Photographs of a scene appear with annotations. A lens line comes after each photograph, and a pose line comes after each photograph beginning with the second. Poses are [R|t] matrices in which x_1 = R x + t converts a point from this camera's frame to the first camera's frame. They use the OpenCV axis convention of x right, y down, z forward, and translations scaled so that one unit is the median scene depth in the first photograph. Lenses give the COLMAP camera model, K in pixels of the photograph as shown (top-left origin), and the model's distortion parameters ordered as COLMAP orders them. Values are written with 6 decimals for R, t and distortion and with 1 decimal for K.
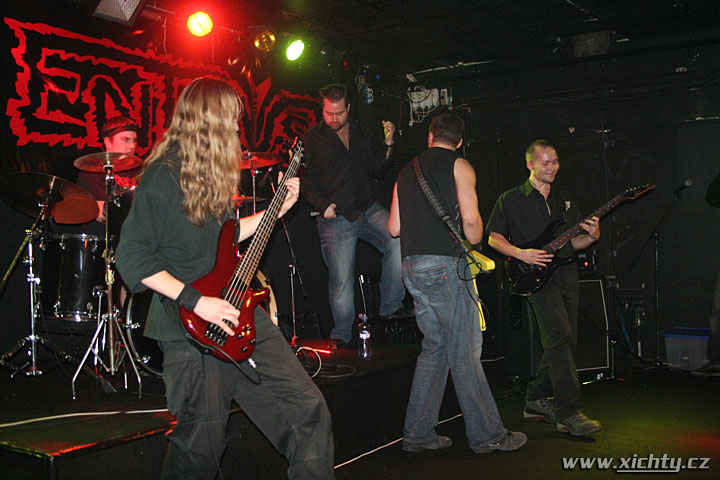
lens RADIAL K [[780.0, 0, 358.5], [0, 780.0, 234.9], [0, 0, 1]] dist [-0.010244, 0.000000]
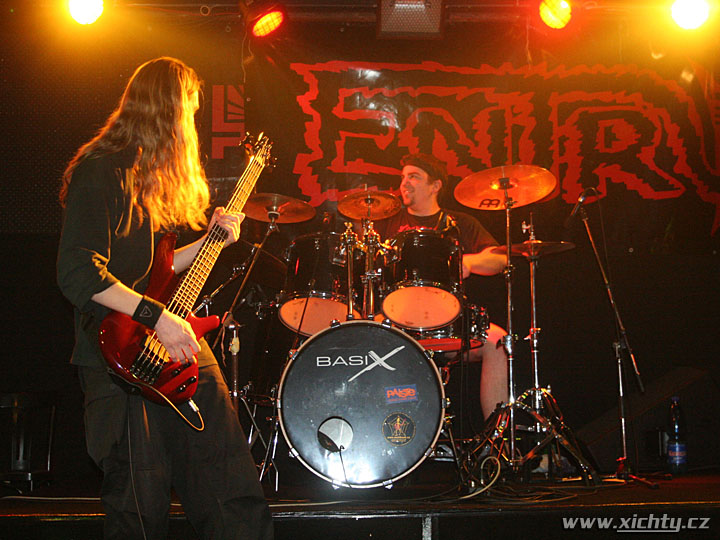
lens RADIAL K [[1177.6, 0, 360.0], [0, 1177.6, 273.6], [0, 0, 1]] dist [-0.014989, 0.000000]
pose [[0.625134, -0.093378, -0.774912, 0.567086], [0.004036, 0.993191, -0.116424, 0.103981], [0.780507, 0.069653, 0.621255, 0.242799]]
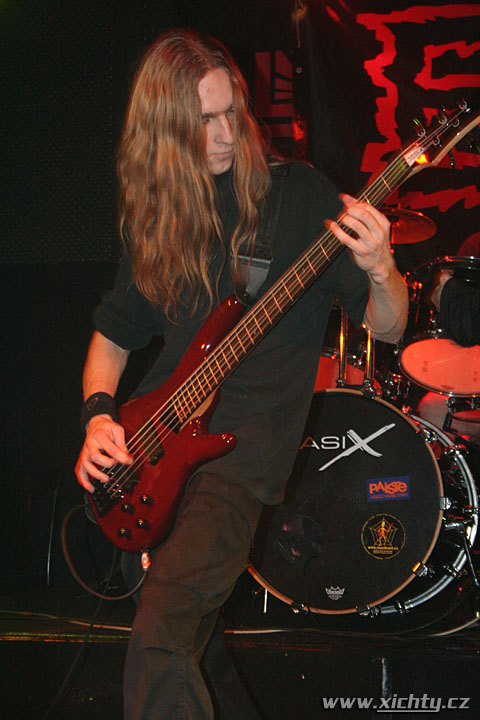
lens RADIAL K [[1889.0, 0, 240.1], [0, 1889.0, 358.6], [0, 0, 1]] dist [0.108177, 0.000000]
pose [[0.303094, -0.054508, -0.951401, 0.888728], [-0.015440, 0.997951, -0.062094, 0.083719], [0.952836, 0.033510, 0.301631, 0.442635]]
